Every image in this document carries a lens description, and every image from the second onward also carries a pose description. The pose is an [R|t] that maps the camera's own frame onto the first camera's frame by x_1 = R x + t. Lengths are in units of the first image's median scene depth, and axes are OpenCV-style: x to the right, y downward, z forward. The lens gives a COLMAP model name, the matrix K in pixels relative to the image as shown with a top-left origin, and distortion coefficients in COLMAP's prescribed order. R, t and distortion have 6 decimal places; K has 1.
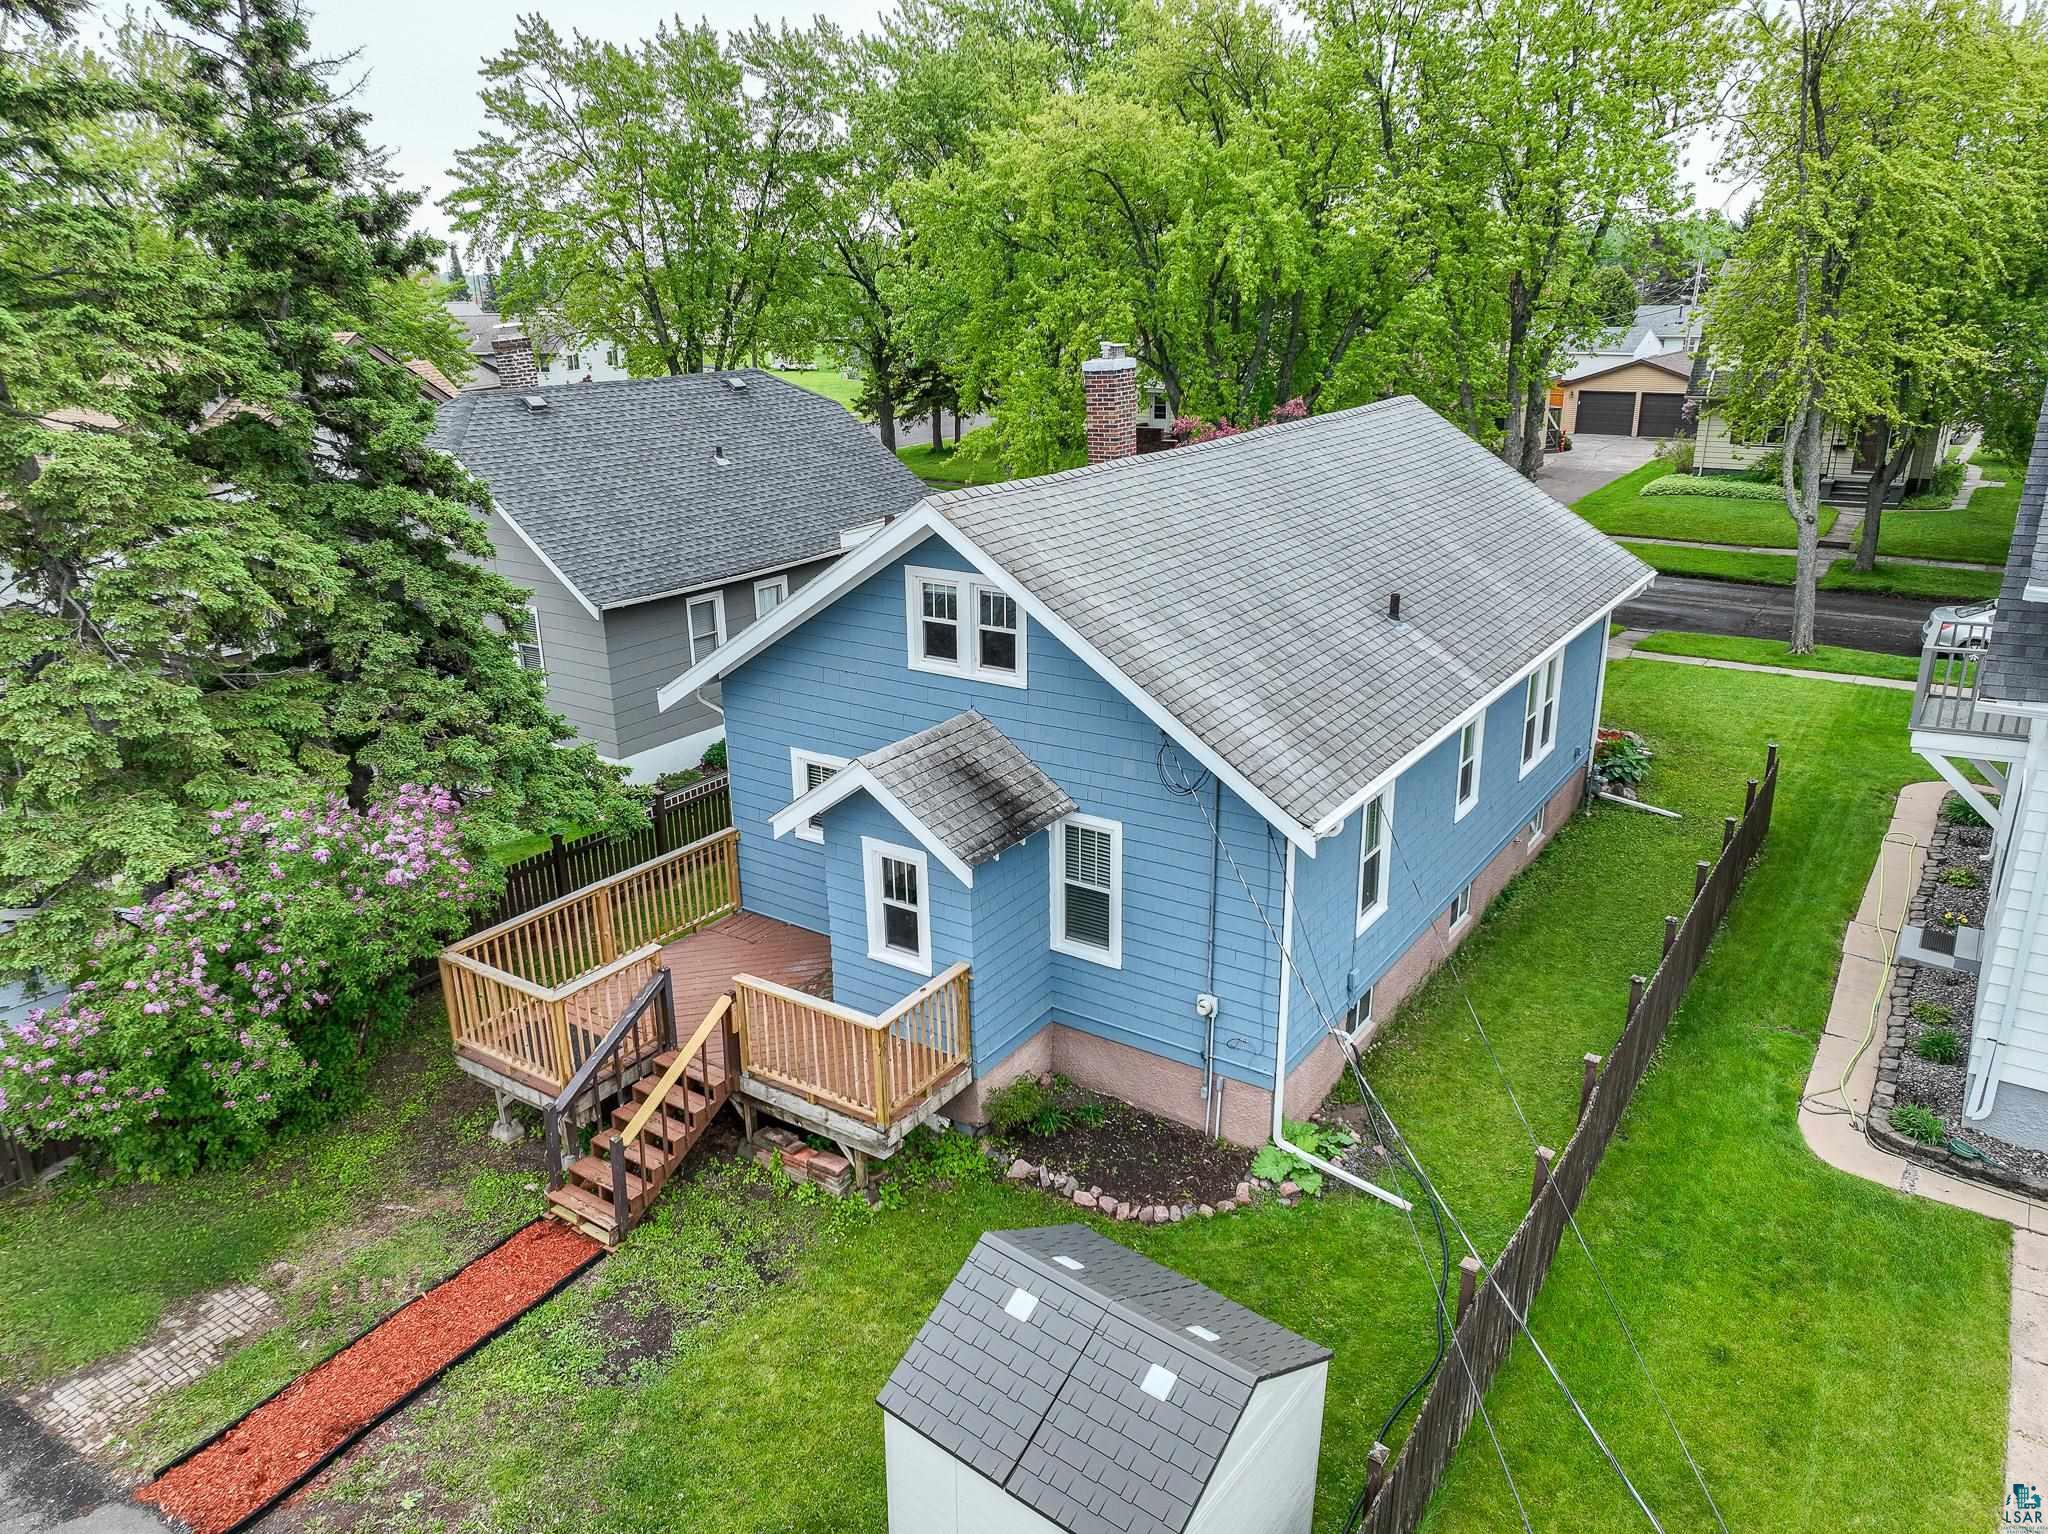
lens RADIAL K [[1437.4, 0, 1024.0], [0, 1437.4, 767.0], [0, 0, 1]] dist [0.013807, 0.001257]
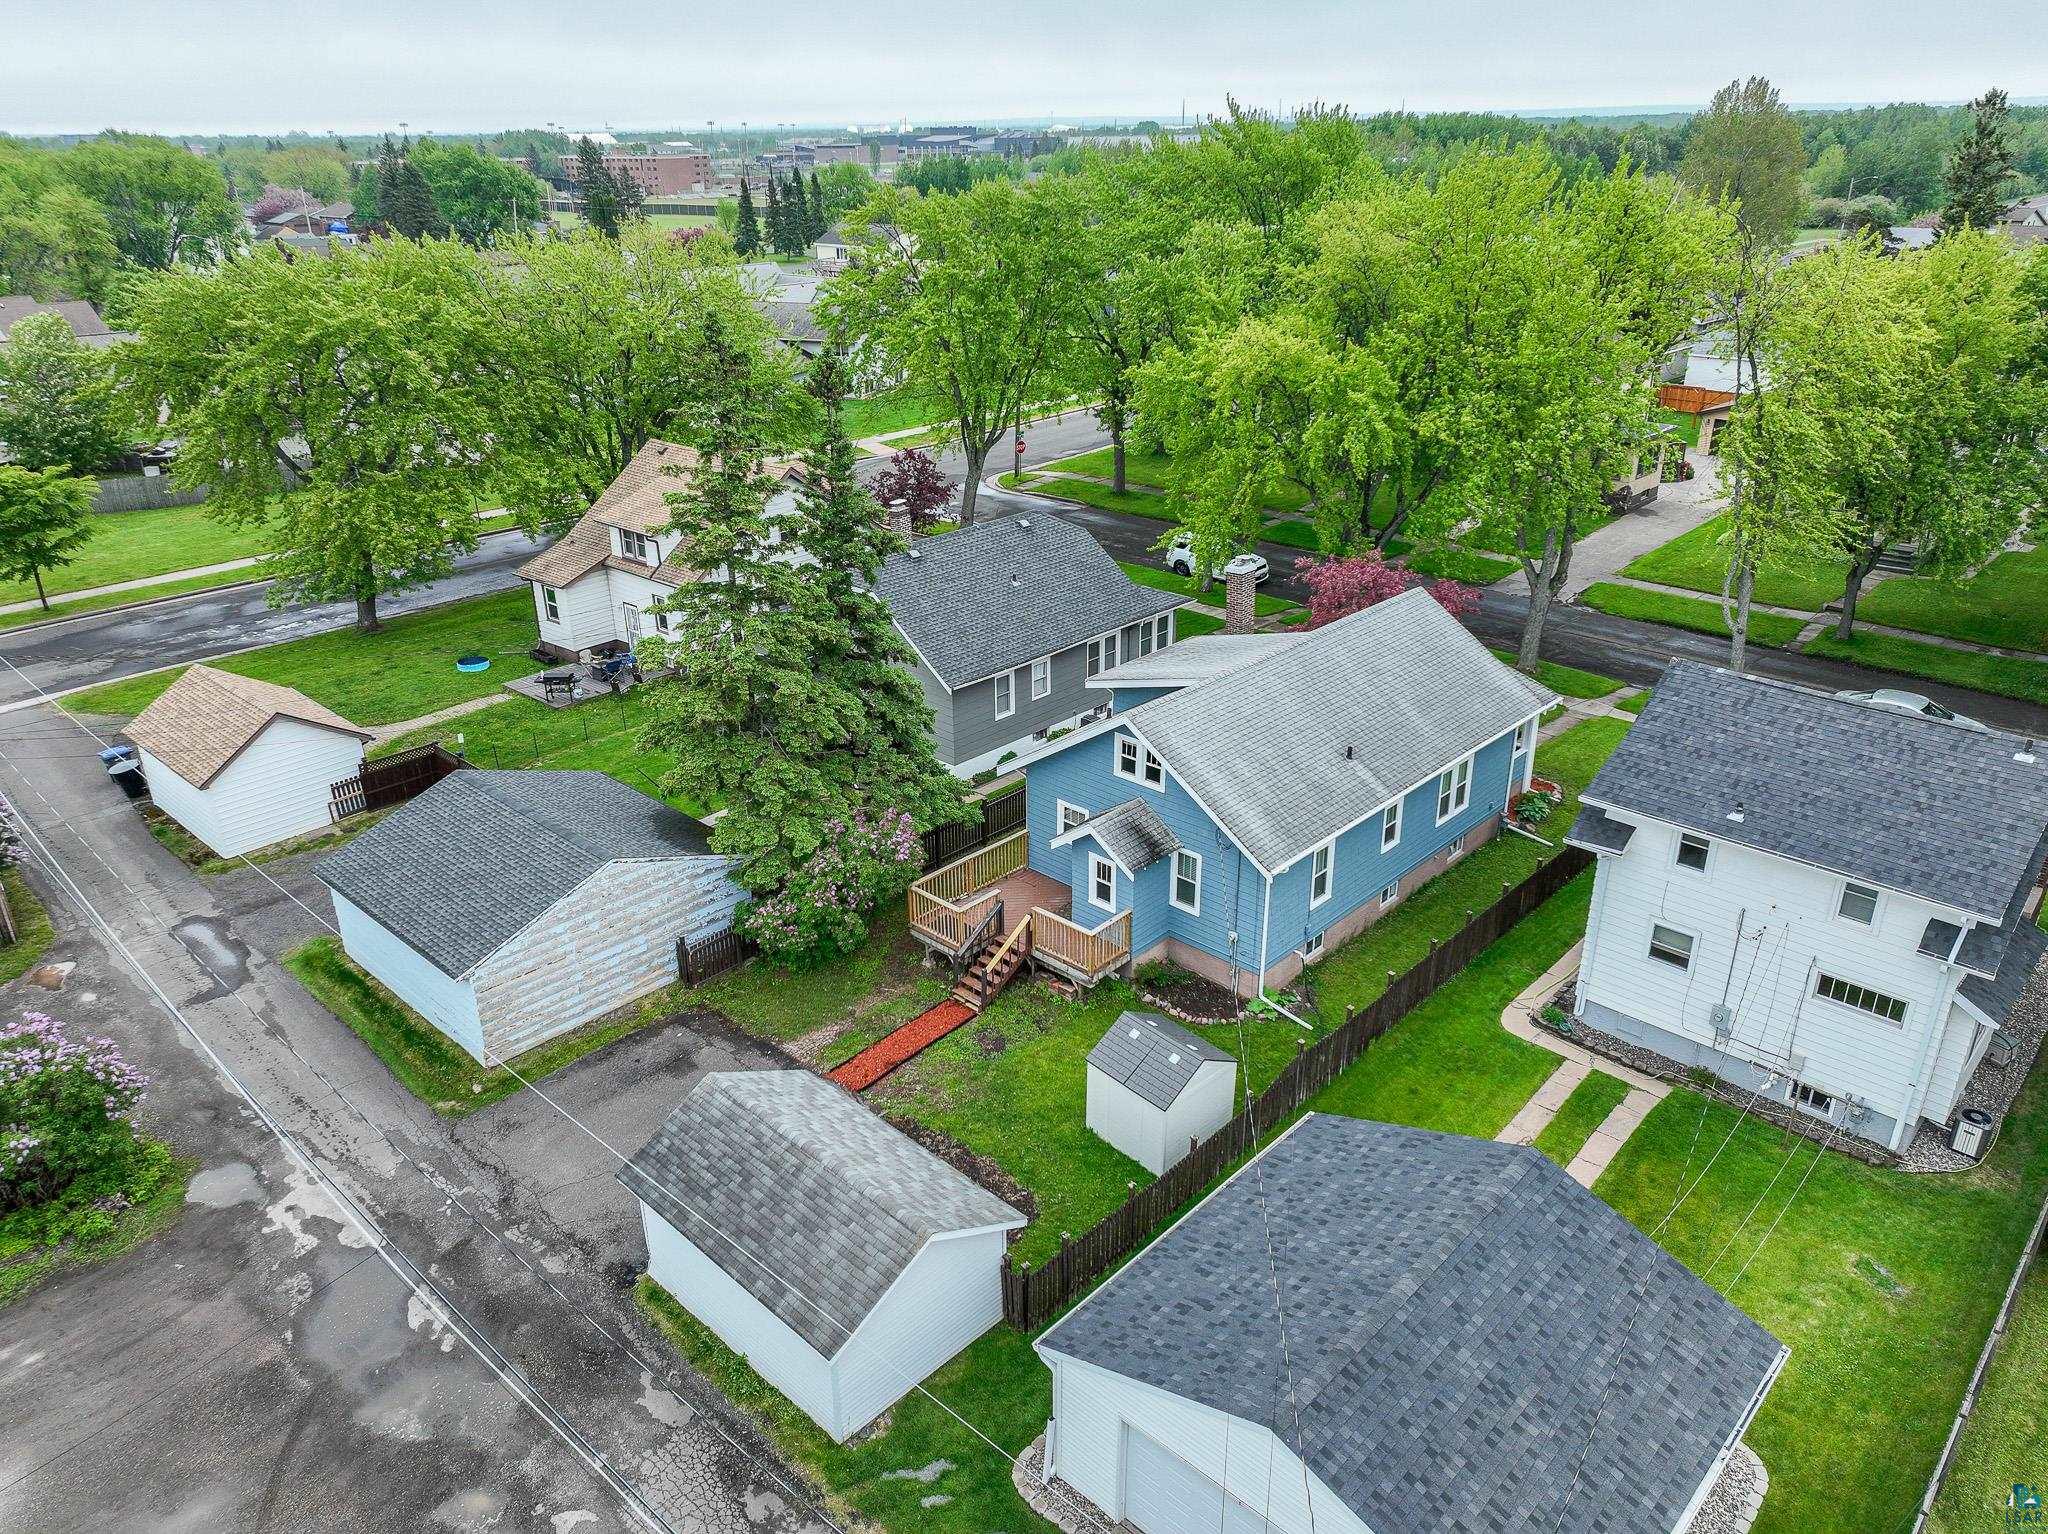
lens RADIAL K [[1437.4, 0, 1024.0], [0, 1437.4, 767.0], [0, 0, 1]] dist [0.013807, 0.001257]
pose [[0.987109, 0.067790, -0.144983, 0.110529], [-0.054786, 0.994262, 0.091883, -0.294137], [0.150380, -0.082755, 0.985159, -1.284607]]
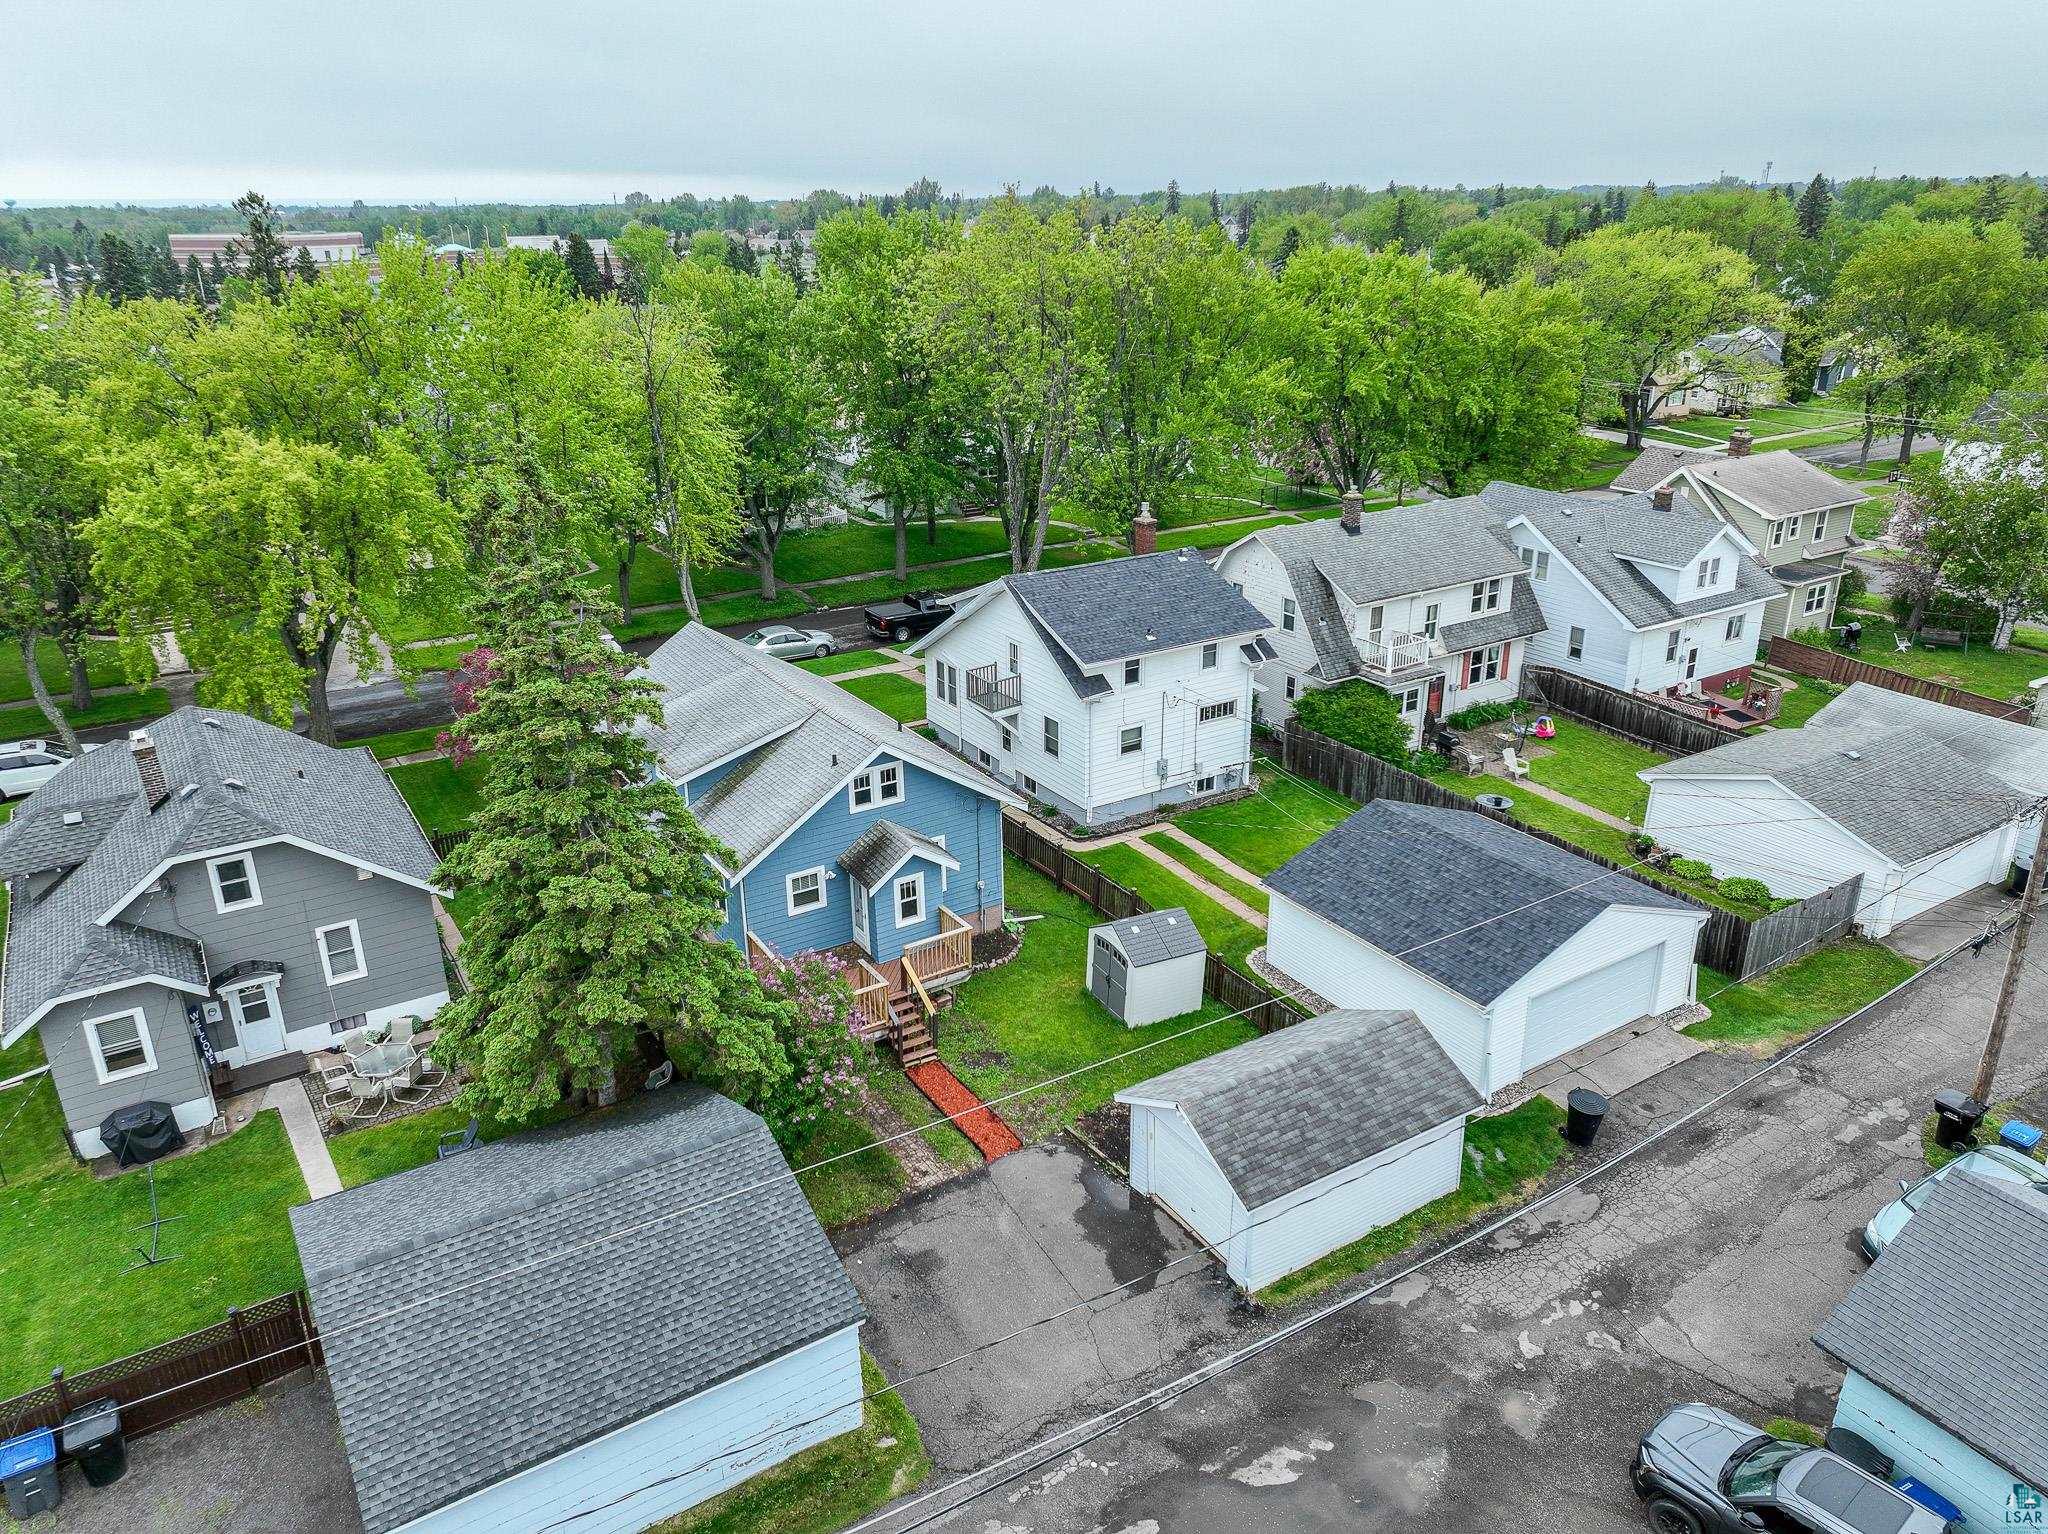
lens RADIAL K [[1437.4, 0, 1024.0], [0, 1437.4, 767.0], [0, 0, 1]] dist [0.013807, 0.001257]
pose [[0.392278, -0.326400, 0.859989, -2.057008], [0.300685, 0.929066, 0.215462, -0.587674], [-0.869314, 0.174065, 0.462596, -0.350752]]
